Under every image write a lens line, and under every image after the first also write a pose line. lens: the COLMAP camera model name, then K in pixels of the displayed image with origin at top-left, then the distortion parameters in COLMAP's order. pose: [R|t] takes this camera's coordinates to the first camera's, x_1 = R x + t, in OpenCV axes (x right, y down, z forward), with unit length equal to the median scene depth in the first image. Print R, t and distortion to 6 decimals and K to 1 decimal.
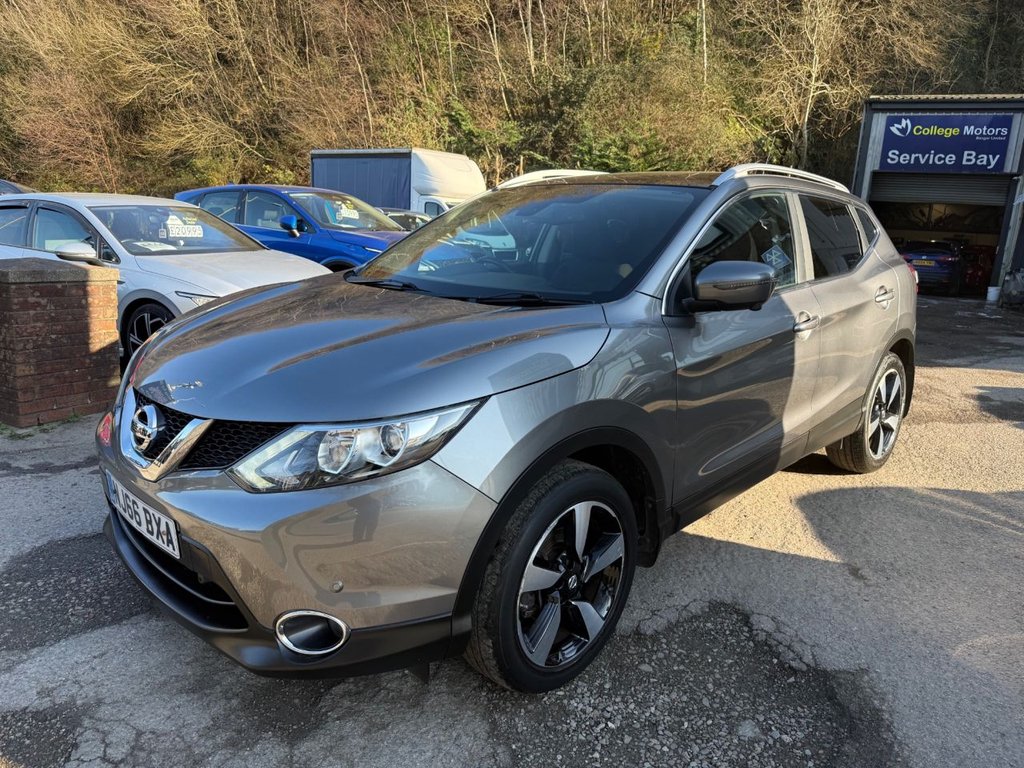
lens RADIAL K [[723.4, 0, 500.9], [0, 723.4, 390.2], [0, 0, 1]] dist [0.029894, -0.041353]
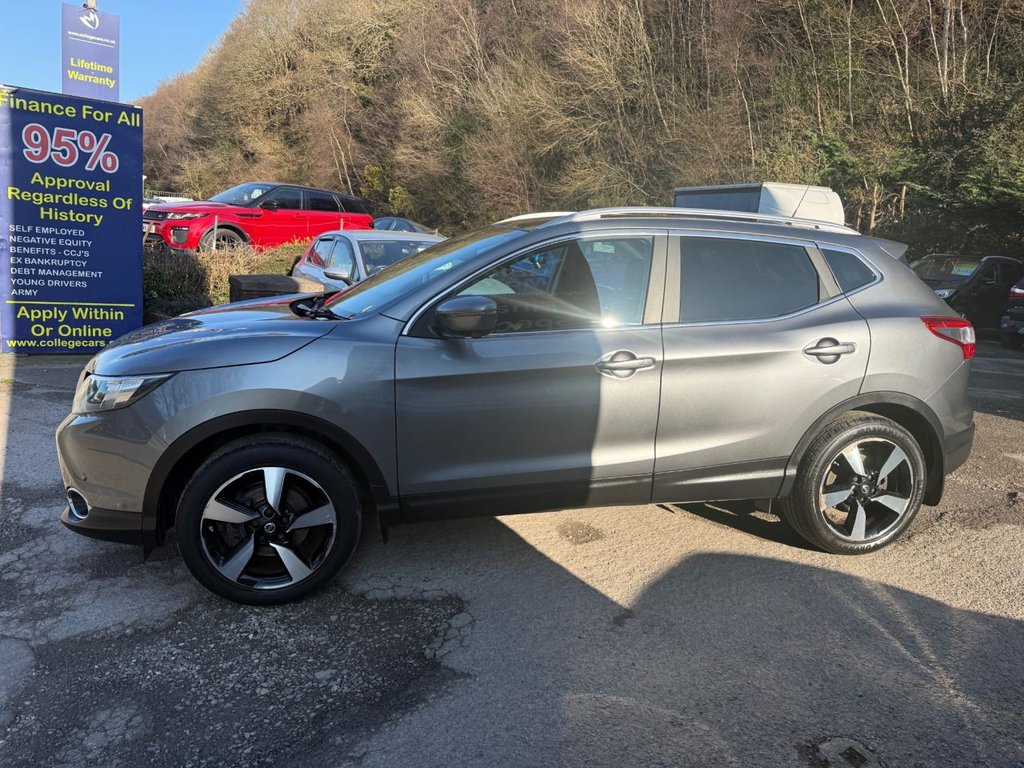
lens RADIAL K [[716.6, 0, 505.7], [0, 716.6, 382.8], [0, 0, 1]] dist [0.038412, -0.055946]
pose [[0.840856, 0.114321, -0.529047, 0.261484], [-0.141342, 0.989903, -0.010740, -0.009566], [0.522478, 0.083807, 0.848524, 0.022200]]
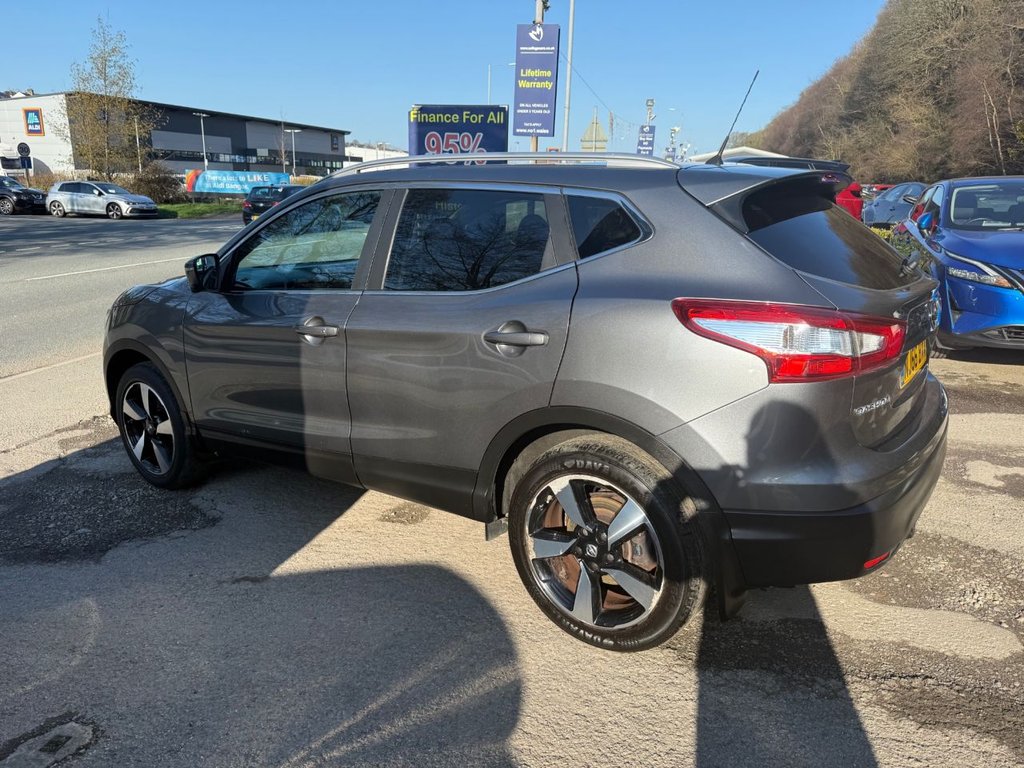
lens RADIAL K [[729.6, 0, 508.7], [0, 729.6, 383.4], [0, 0, 1]] dist [0.012965, -0.021683]
pose [[0.154813, 0.203690, -0.966718, 0.452243], [-0.213643, 0.962264, 0.168538, -0.076873], [0.964567, 0.180441, 0.192488, 0.346899]]
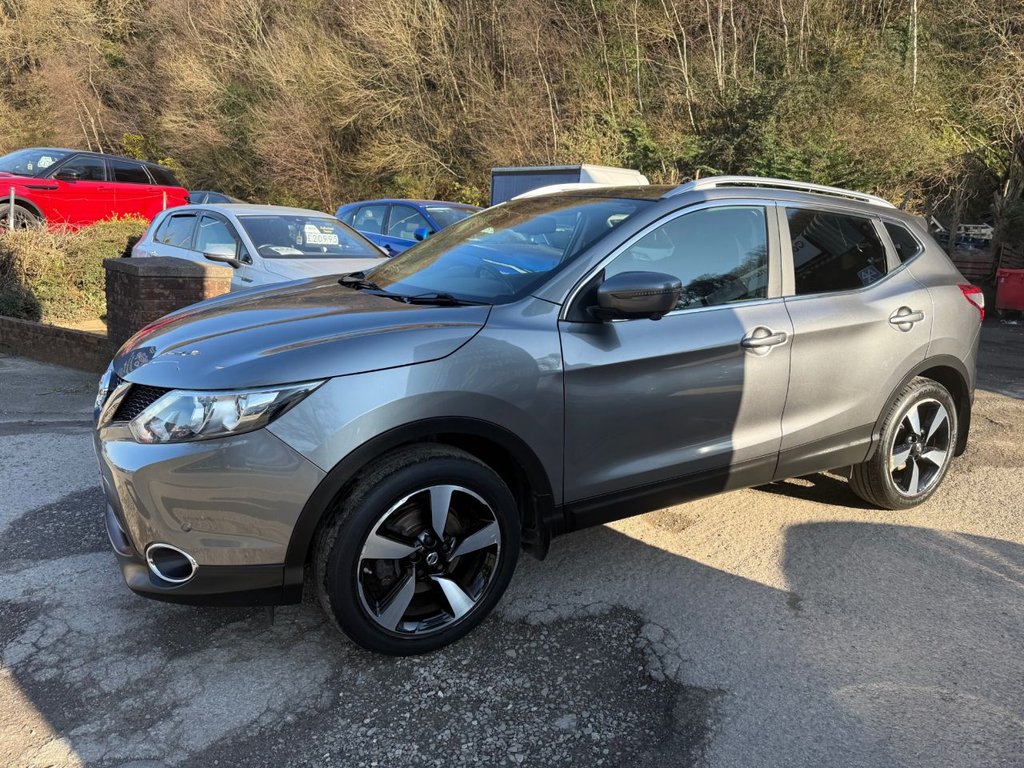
lens RADIAL K [[721.2, 0, 508.3], [0, 721.2, 382.3], [0, 0, 1]] dist [0.025717, -0.035309]
pose [[0.965412, 0.067153, -0.251932, 0.108617], [-0.074338, 0.997050, -0.019098, 0.003138], [0.249907, 0.037166, 0.967556, -0.006169]]
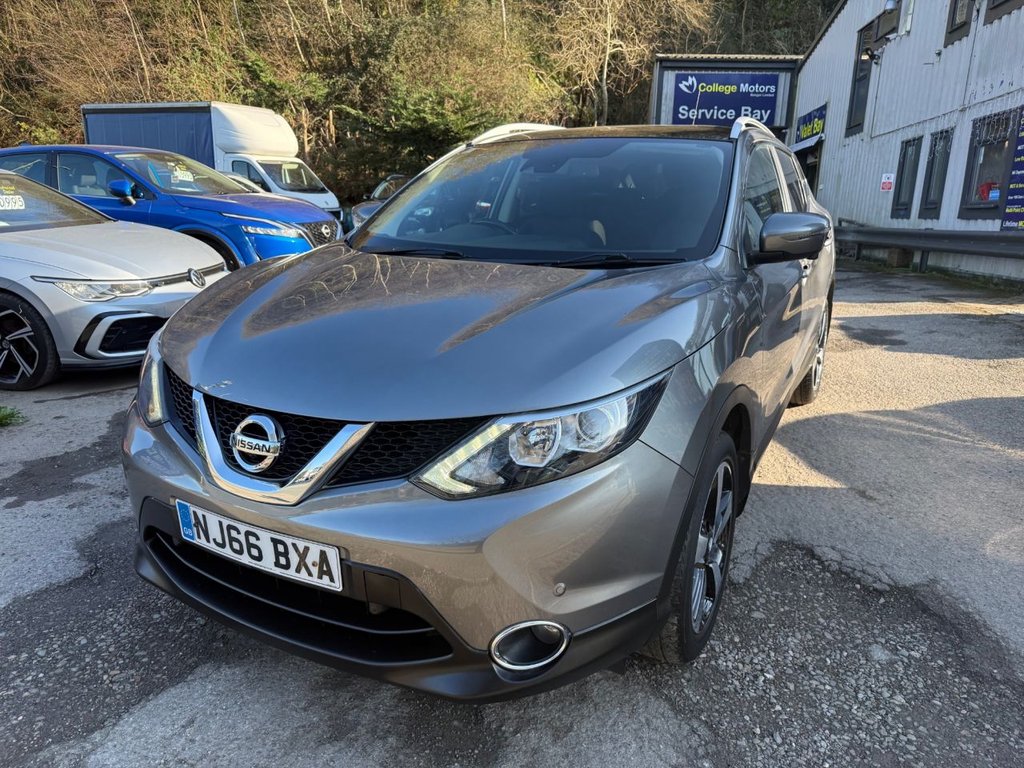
lens RADIAL K [[729.6, 0, 508.7], [0, 729.6, 383.4], [0, 0, 1]] dist [0.012965, -0.021683]
pose [[0.957629, -0.100084, 0.270055, -0.096332], [0.088026, 0.994519, 0.056429, -0.008064], [-0.274222, -0.030266, 0.961190, 0.028855]]
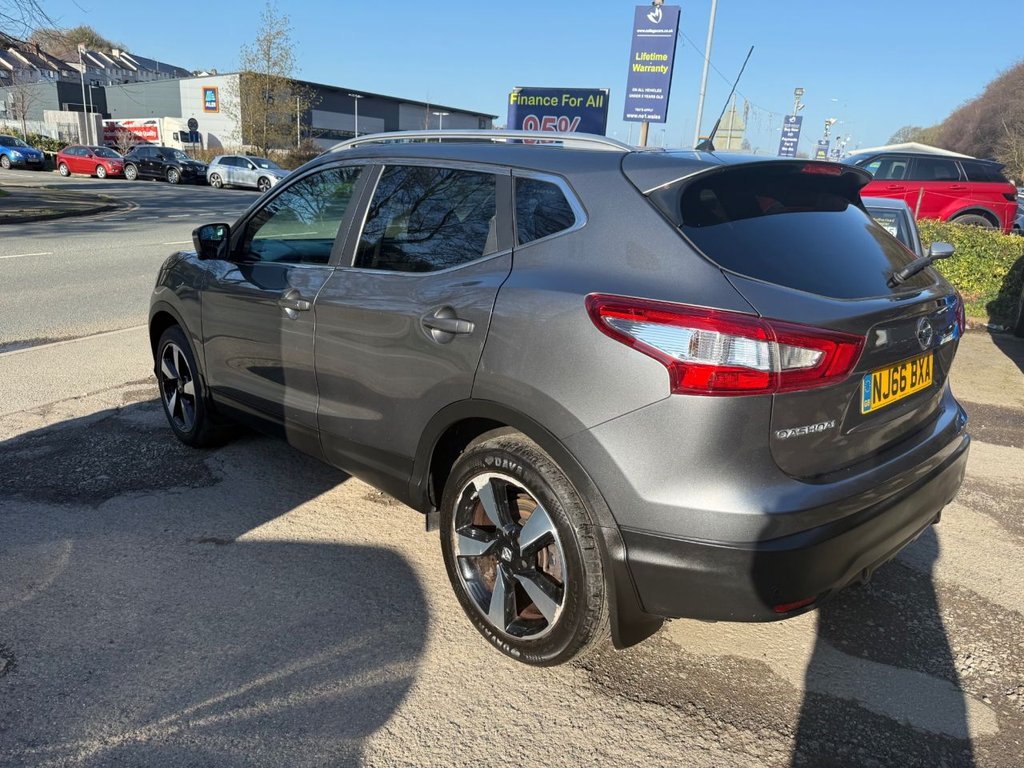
lens RADIAL K [[731.3, 0, 512.0], [0, 731.3, 384.0], [0, 0, 1]] dist [0.001254, -0.007194]
pose [[-0.027957, 0.225766, -0.973780, 0.444568], [-0.260424, 0.938875, 0.225150, -0.091242], [0.965090, 0.259890, 0.032547, 0.412241]]
